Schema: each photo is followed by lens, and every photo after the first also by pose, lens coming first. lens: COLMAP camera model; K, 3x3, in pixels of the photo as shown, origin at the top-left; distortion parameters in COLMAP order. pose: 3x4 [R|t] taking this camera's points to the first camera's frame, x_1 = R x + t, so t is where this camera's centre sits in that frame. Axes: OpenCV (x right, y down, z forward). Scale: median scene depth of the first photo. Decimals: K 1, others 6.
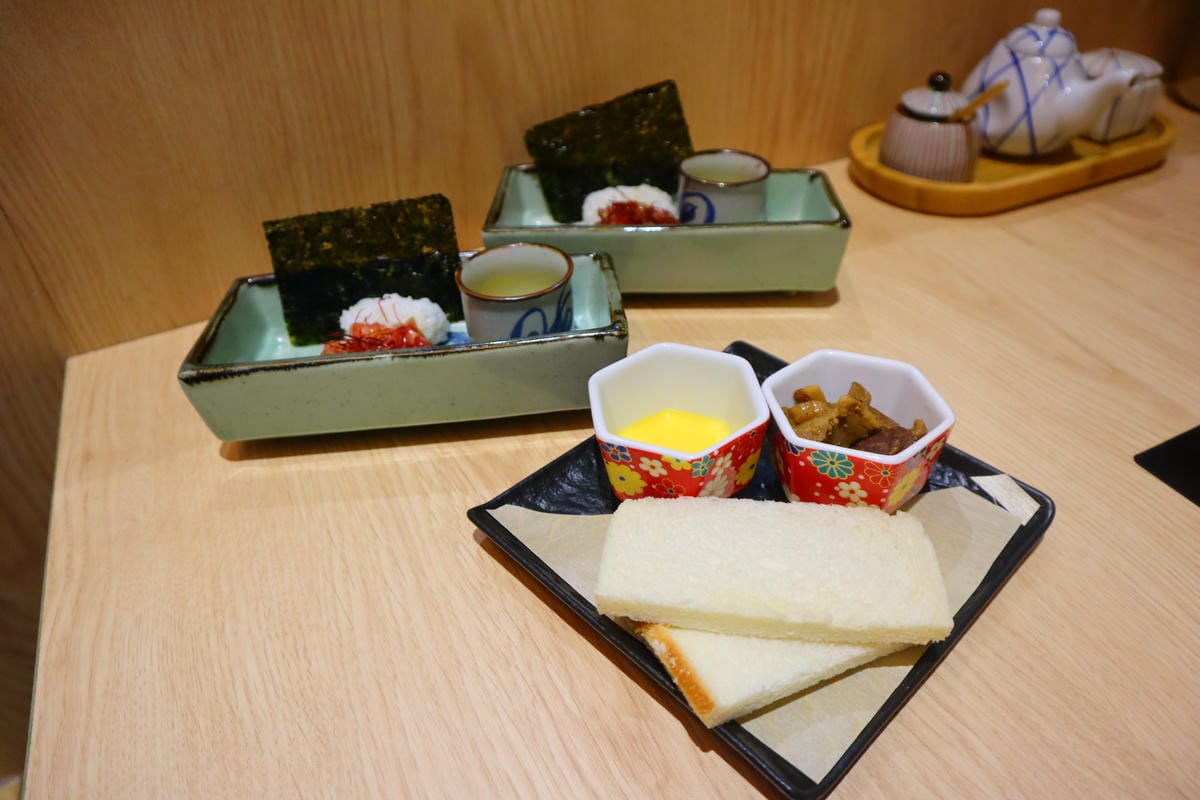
lens RADIAL K [[809.3, 0, 600.0], [0, 809.3, 400.0], [0, 0, 1]] dist [-0.139988, 0.078028]
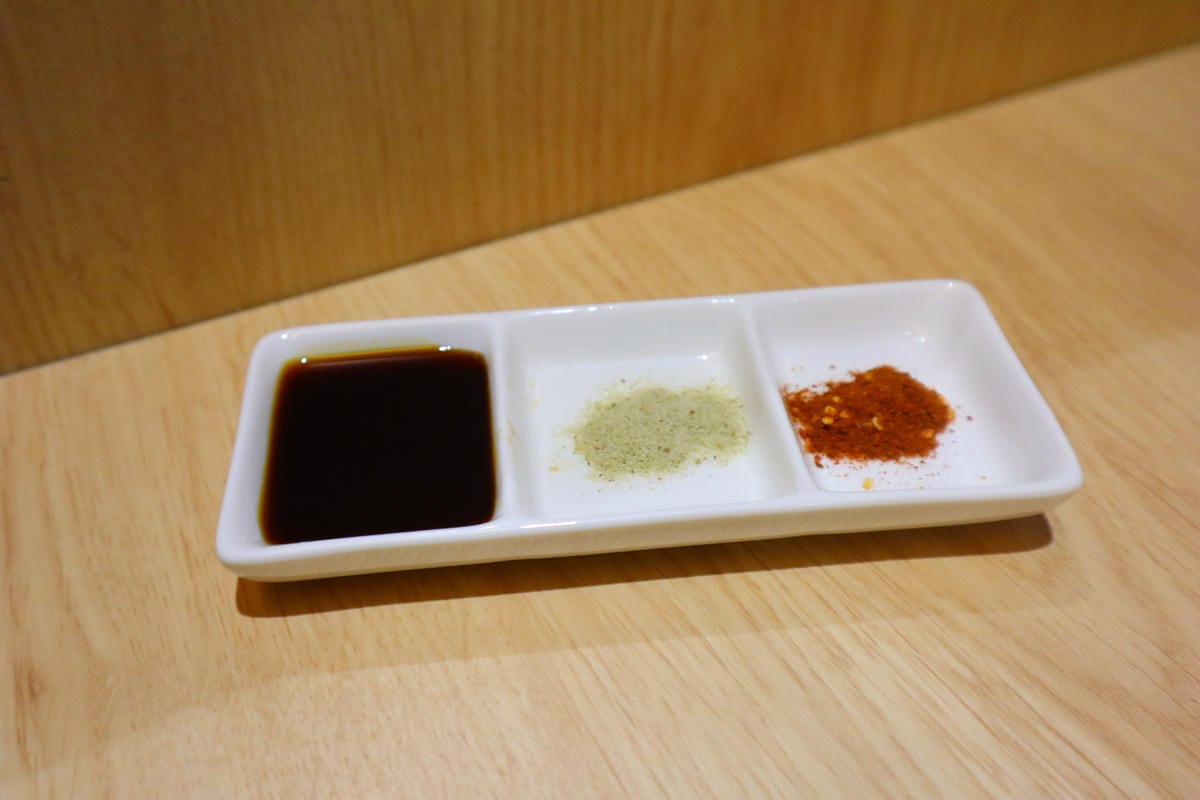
lens RADIAL K [[1155.7, 0, 600.0], [0, 1155.7, 400.0], [0, 0, 1]] dist [0.008007, 0.009119]
pose [[0.999733, 0.002492, 0.022989, -0.346277], [-0.003218, 0.999496, 0.031592, -0.079265], [-0.022899, -0.031658, 0.999236, 0.367044]]
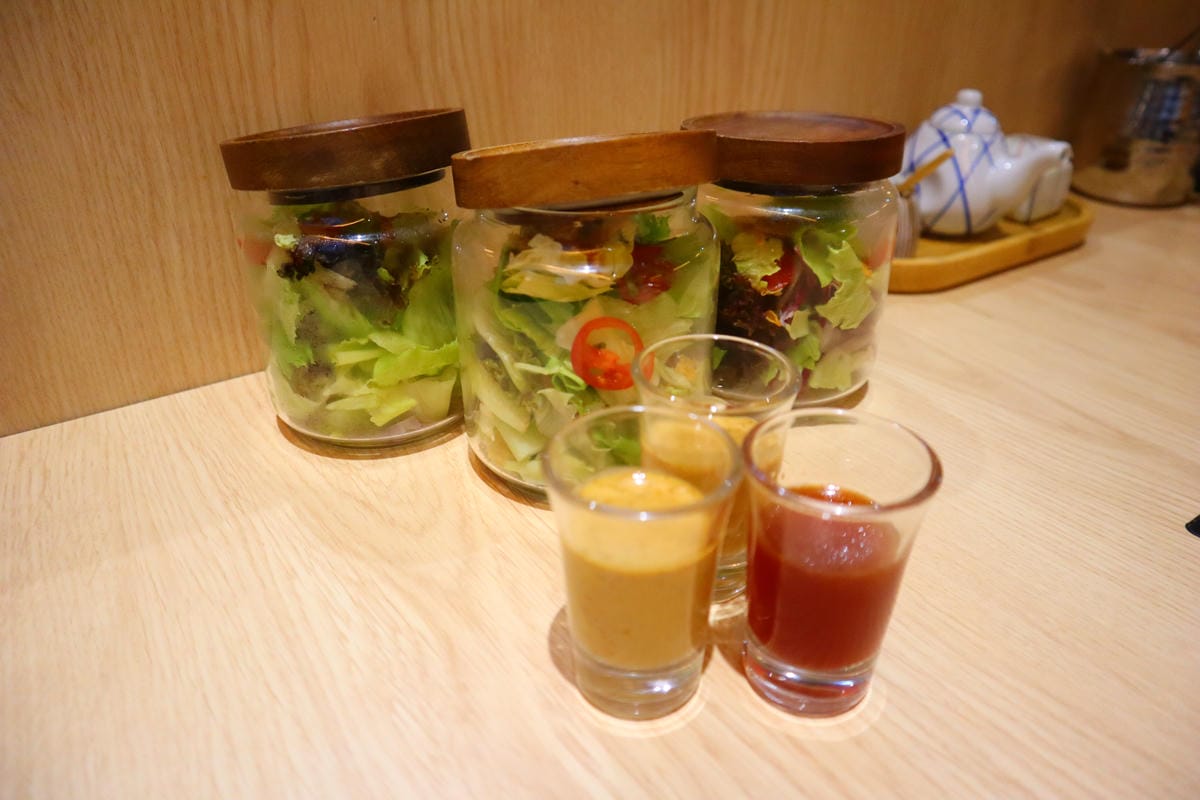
lens RADIAL K [[809.3, 0, 600.0], [0, 809.3, 400.0], [0, 0, 1]] dist [-0.139988, 0.078028]
pose [[0.988028, -0.030990, 0.151129, -0.069860], [0.054731, 0.986309, -0.155563, 0.024389], [-0.144239, 0.161972, 0.976197, 0.181918]]
